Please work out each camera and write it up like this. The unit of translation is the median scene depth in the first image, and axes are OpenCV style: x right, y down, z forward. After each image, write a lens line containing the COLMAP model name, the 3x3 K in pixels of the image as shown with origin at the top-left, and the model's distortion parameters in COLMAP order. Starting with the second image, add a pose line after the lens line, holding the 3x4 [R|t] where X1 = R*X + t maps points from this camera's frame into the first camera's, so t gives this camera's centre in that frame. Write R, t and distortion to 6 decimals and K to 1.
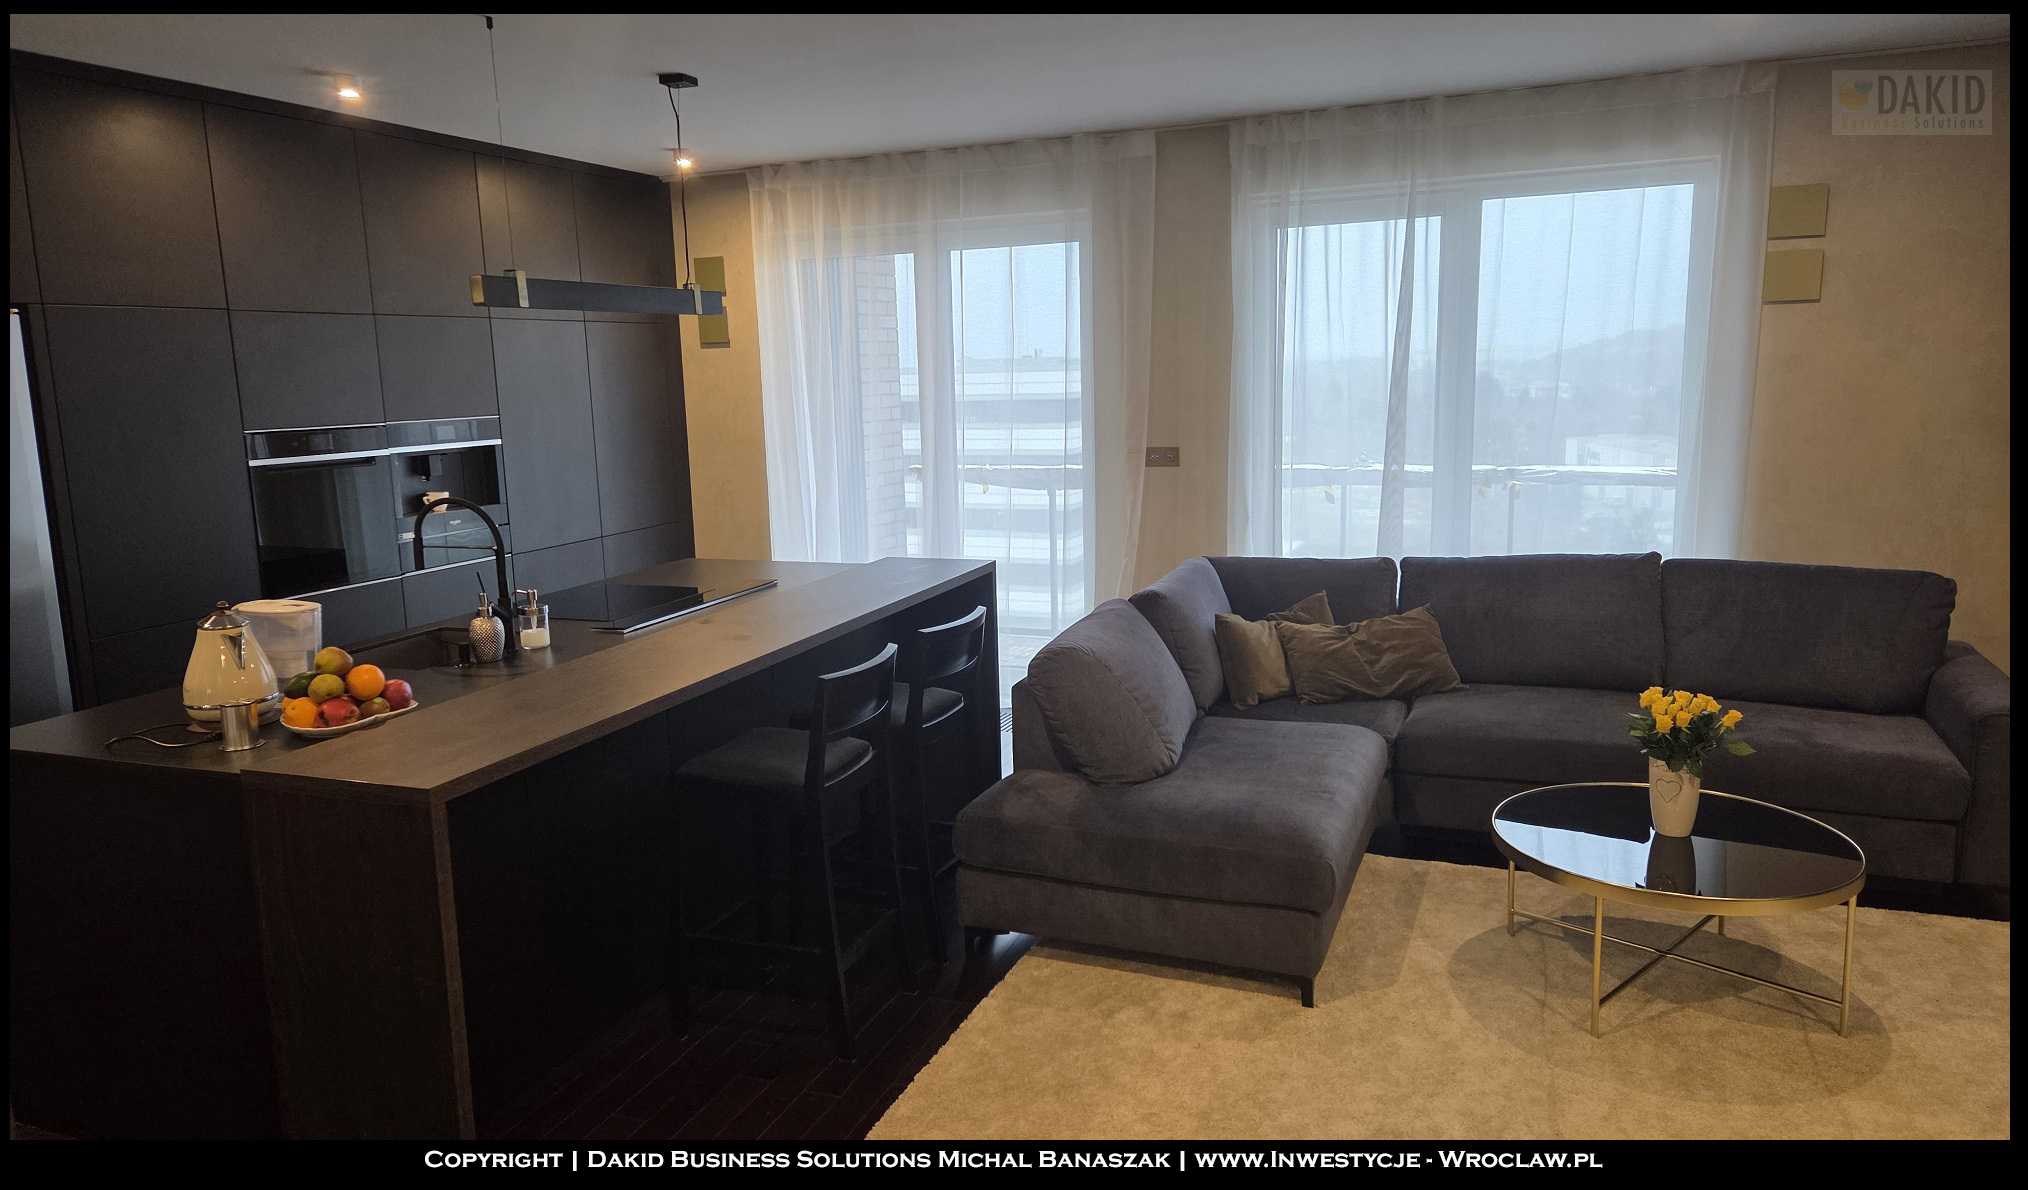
lens RADIAL K [[1348.3, 0, 1016.5], [0, 1348.3, 586.1], [0, 0, 1]] dist [0.070007, -0.062107]
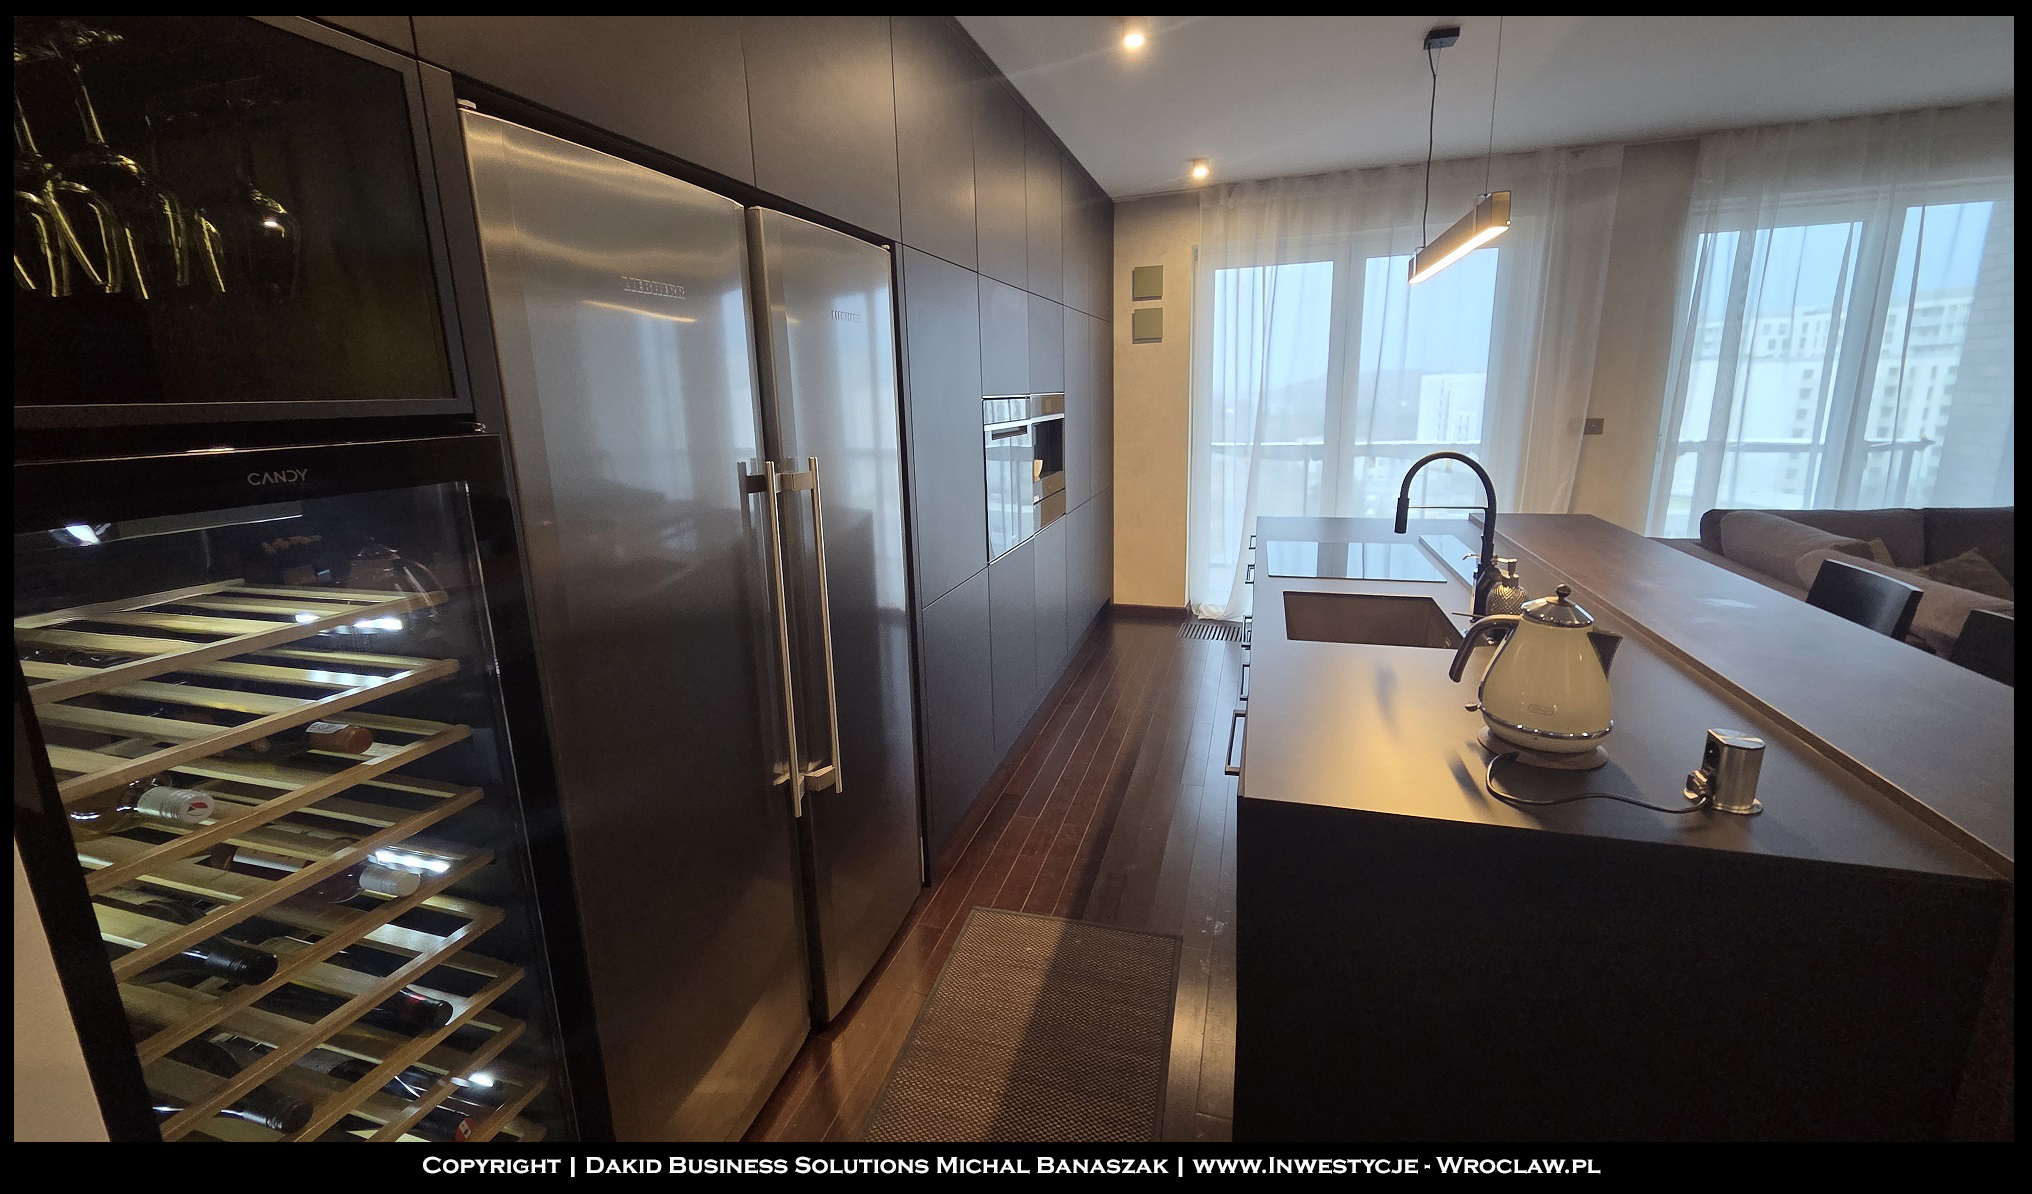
lens RADIAL K [[830.3, 0, 1010.9], [0, 830.3, 567.8], [0, 0, 1]] dist [-0.001304, -0.000425]
pose [[0.997330, -0.016667, 0.071105, -0.493601], [0.013503, 0.998907, 0.044740, -0.010870], [-0.071773, -0.043661, 0.996465, 0.318639]]
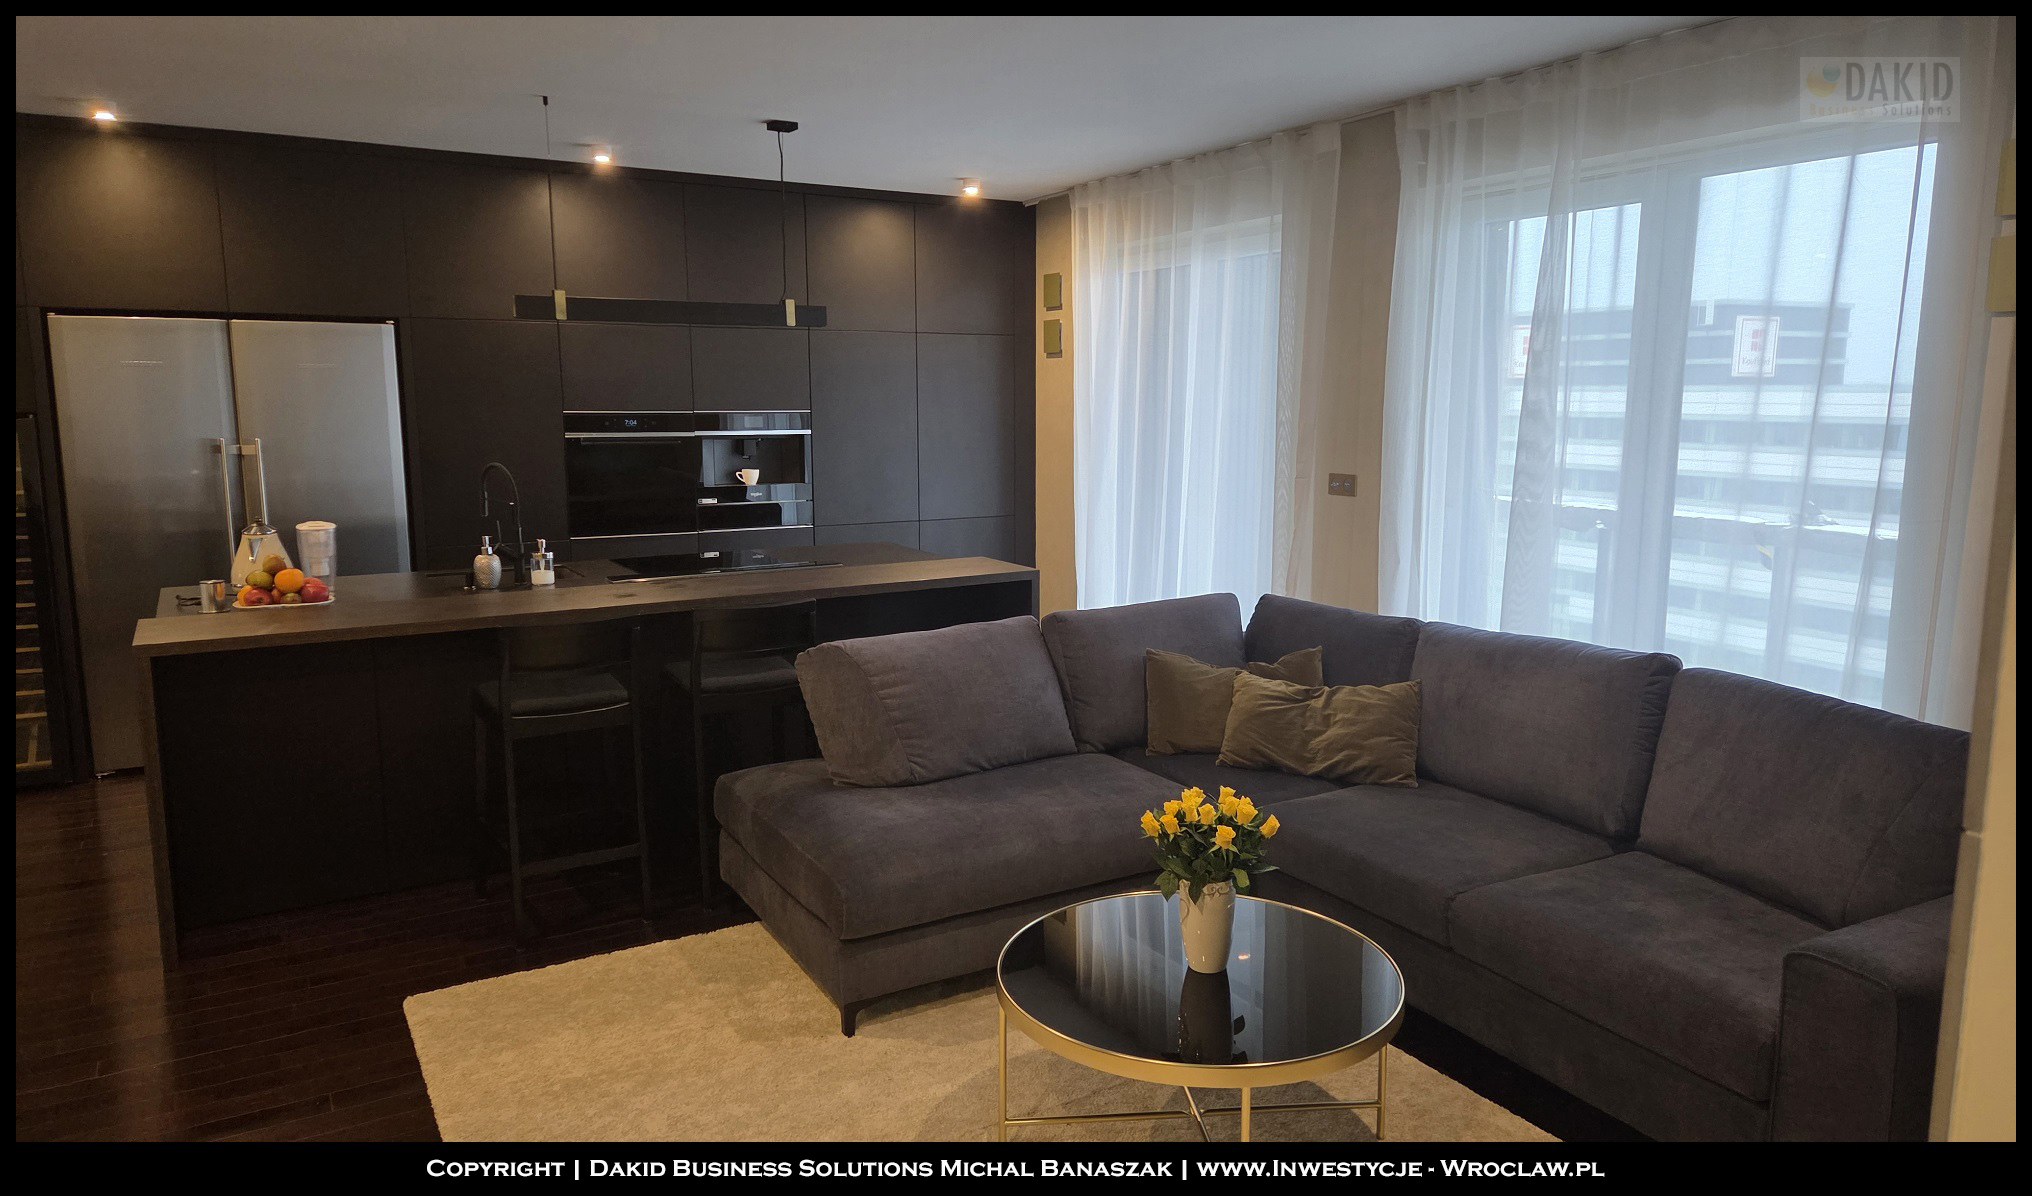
lens RADIAL K [[1350.9, 0, 1018.5], [0, 1350.9, 589.1], [0, 0, 1]] dist [0.070007, -0.062107]
pose [[0.786727, 0.120694, -0.605387, 0.530840], [-0.123261, 0.991665, 0.037522, -0.037252], [0.604869, 0.045101, 0.795046, 0.171411]]
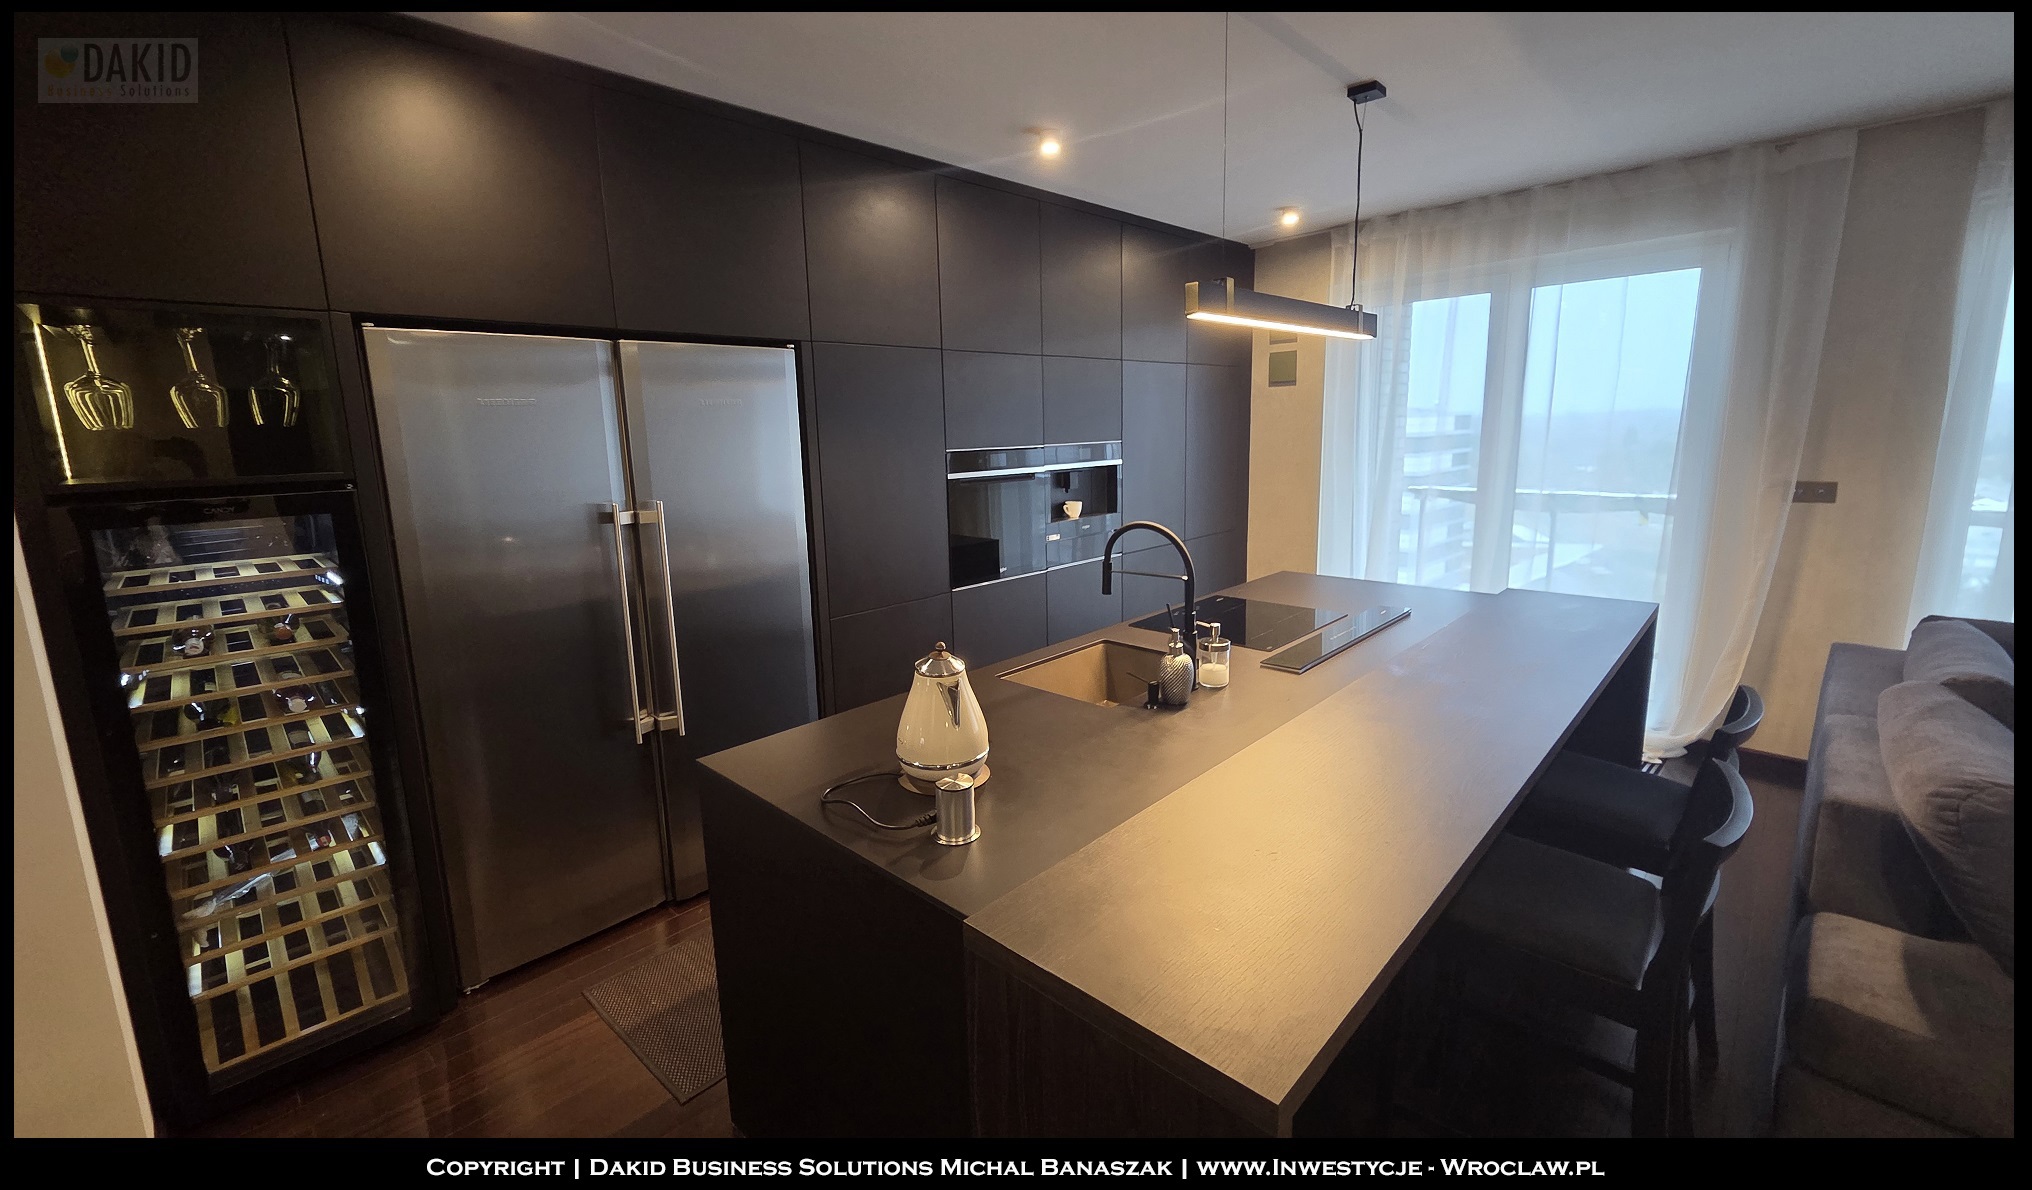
lens RADIAL K [[830.3, 0, 1010.9], [0, 830.3, 565.8], [0, 0, 1]] dist [-0.001304, -0.000425]
pose [[0.919072, 0.069908, -0.387841, -0.182840], [-0.063097, 0.997548, 0.030285, -0.030568], [0.389007, -0.003362, 0.921229, 0.288059]]
